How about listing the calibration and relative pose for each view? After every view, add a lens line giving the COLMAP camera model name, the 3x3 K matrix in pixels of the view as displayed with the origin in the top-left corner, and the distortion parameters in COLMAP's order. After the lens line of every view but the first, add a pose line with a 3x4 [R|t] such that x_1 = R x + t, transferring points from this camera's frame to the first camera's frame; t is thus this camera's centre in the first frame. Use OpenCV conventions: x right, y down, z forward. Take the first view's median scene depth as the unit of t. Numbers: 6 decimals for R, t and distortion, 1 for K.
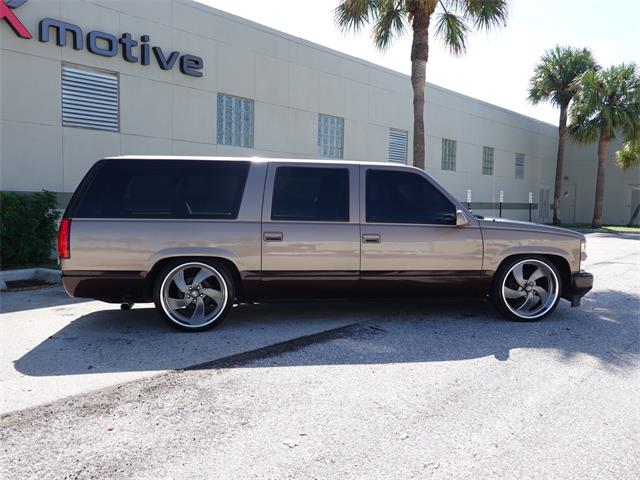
lens RADIAL K [[613.2, 0, 318.3], [0, 613.2, 233.2], [0, 0, 1]] dist [-0.010443, 0.000000]
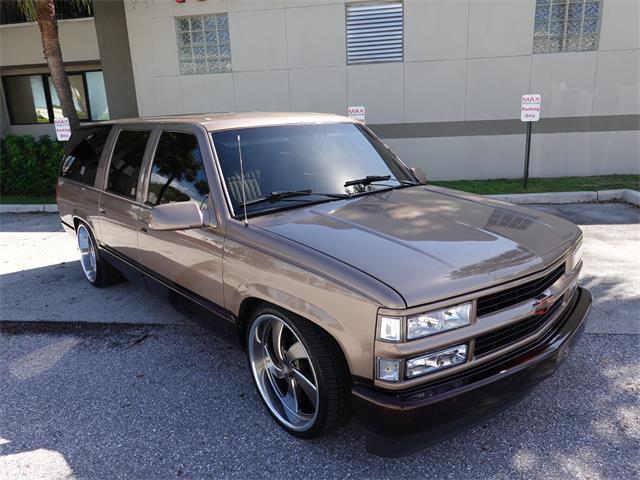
lens RADIAL K [[481.8, 0, 319.3], [0, 481.8, 242.0], [0, 0, 1]] dist [-0.000167, 0.006936]
pose [[0.510463, 0.181669, -0.840491, 0.341763], [0.013547, 0.975608, 0.219101, -0.047014], [0.859793, -0.123229, 0.495551, 0.437079]]
